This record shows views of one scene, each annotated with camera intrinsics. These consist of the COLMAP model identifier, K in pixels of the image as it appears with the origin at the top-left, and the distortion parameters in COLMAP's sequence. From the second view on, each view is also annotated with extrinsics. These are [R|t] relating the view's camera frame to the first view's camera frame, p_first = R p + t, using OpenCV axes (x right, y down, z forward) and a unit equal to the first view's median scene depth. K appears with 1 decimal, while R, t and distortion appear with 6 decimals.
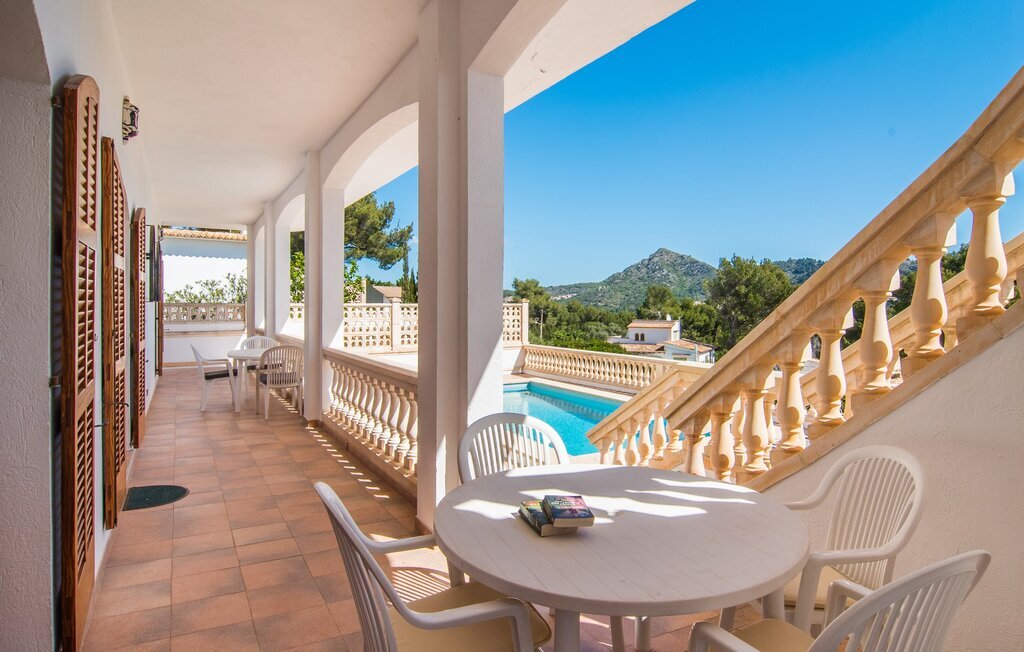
lens RADIAL K [[613.6, 0, 518.8], [0, 613.6, 333.2], [0, 0, 1]] dist [-0.095639, -0.004936]
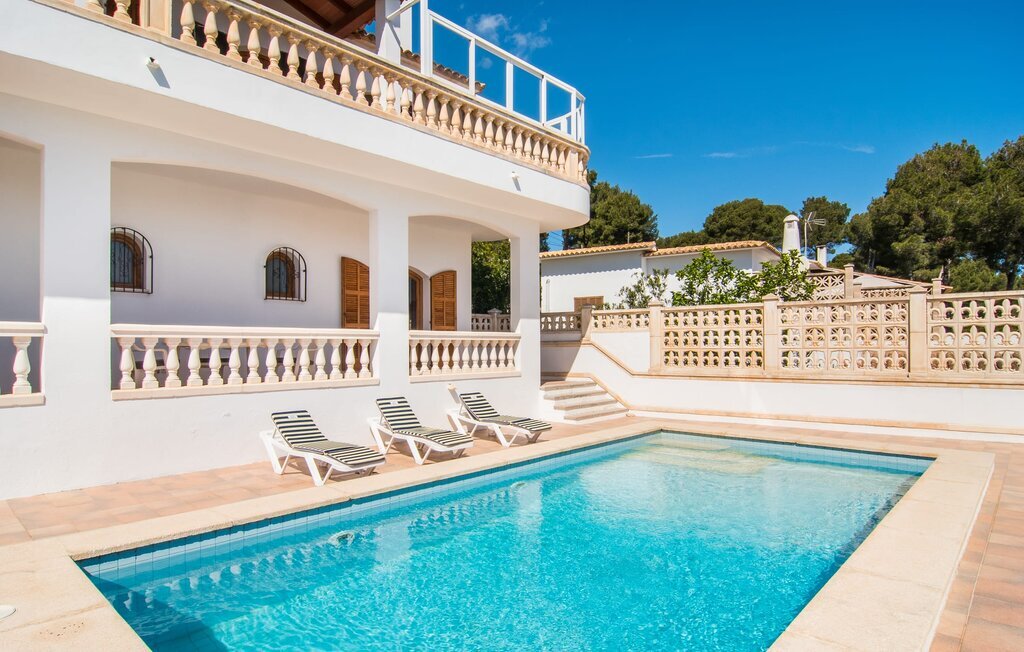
lens RADIAL K [[580.8, 0, 520.1], [0, 580.8, 344.6], [0, 0, 1]] dist [-0.004028, -0.004812]
pose [[0.330621, -0.003700, -0.943756, 0.065932], [-0.037680, 0.999143, -0.017117, 0.003753], [0.943011, 0.041220, 0.330199, 0.124650]]
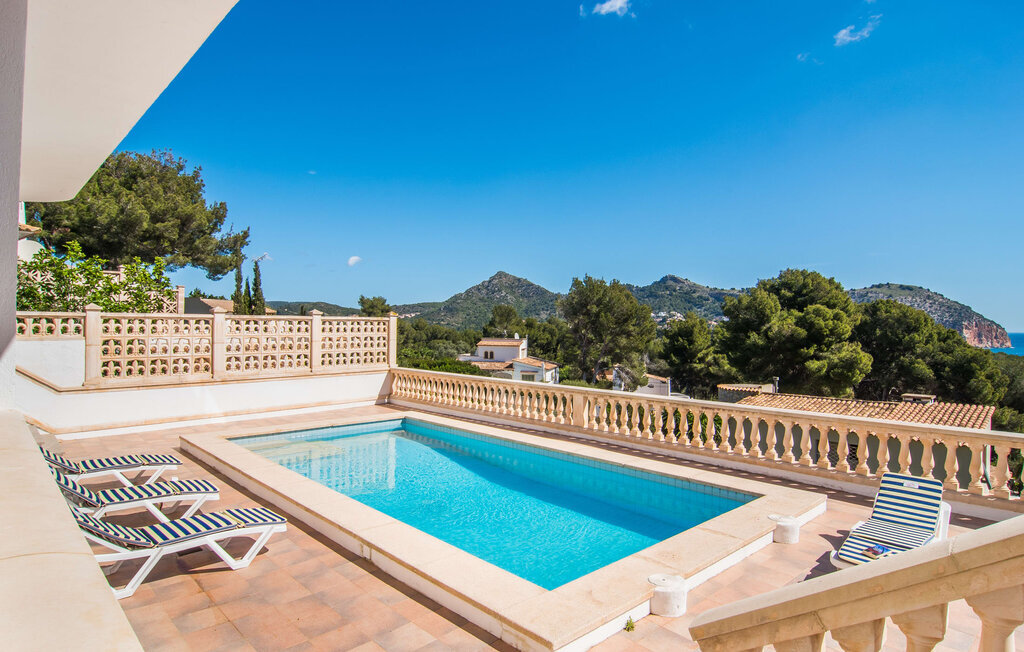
lens RADIAL K [[580.8, 0, 514.7], [0, 580.8, 322.4], [0, 0, 1]] dist [-0.004028, -0.004812]
pose [[0.967127, 0.010678, 0.254068, -0.007744], [0.001592, 0.998844, -0.048038, -0.001150], [-0.254287, 0.046863, 0.965993, 0.053001]]
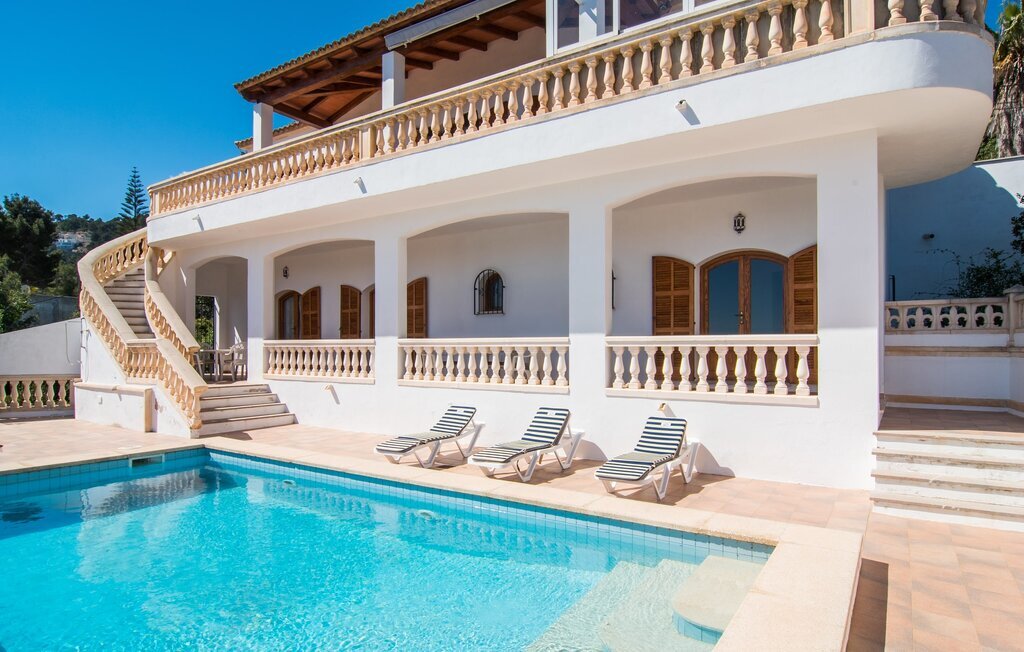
lens RADIAL K [[580.8, 0, 501.5], [0, 580.8, 328.0], [0, 0, 1]] dist [-0.004028, -0.004812]
pose [[-0.886676, -0.025132, -0.461708, -0.001464], [-0.024583, 0.999672, -0.007204, -0.001468], [0.461737, 0.004963, -0.887003, 0.247751]]
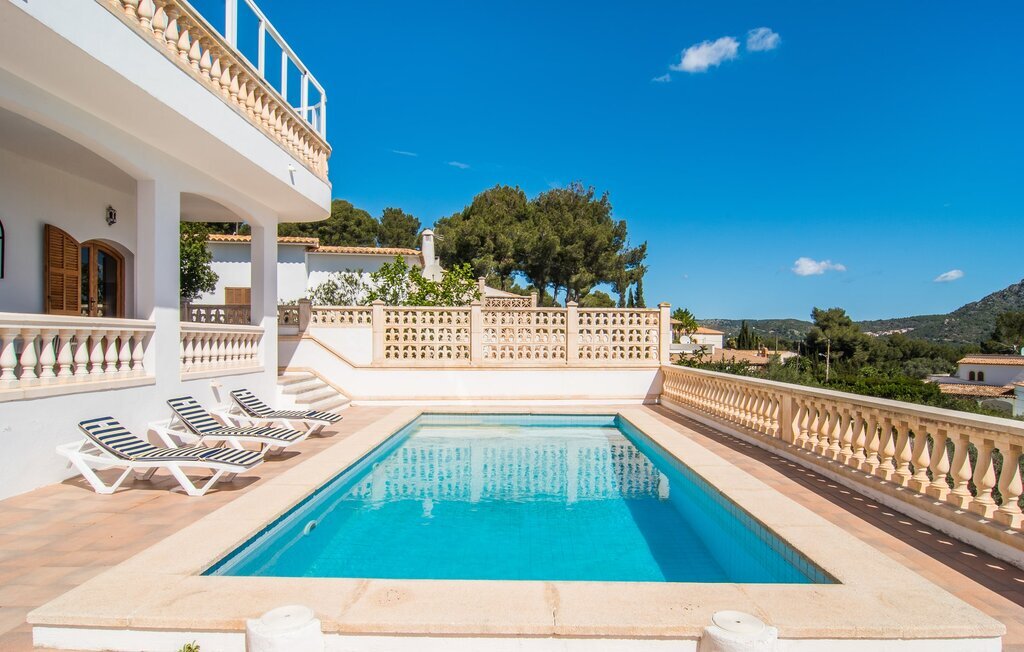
lens RADIAL K [[580.8, 0, 521.8], [0, 580.8, 344.8], [0, 0, 1]] dist [-0.004028, -0.004812]
pose [[0.874483, 0.007953, -0.484991, 0.051478], [-0.026645, 0.999143, -0.031660, 0.005515], [0.484324, 0.040609, 0.873946, 0.080802]]
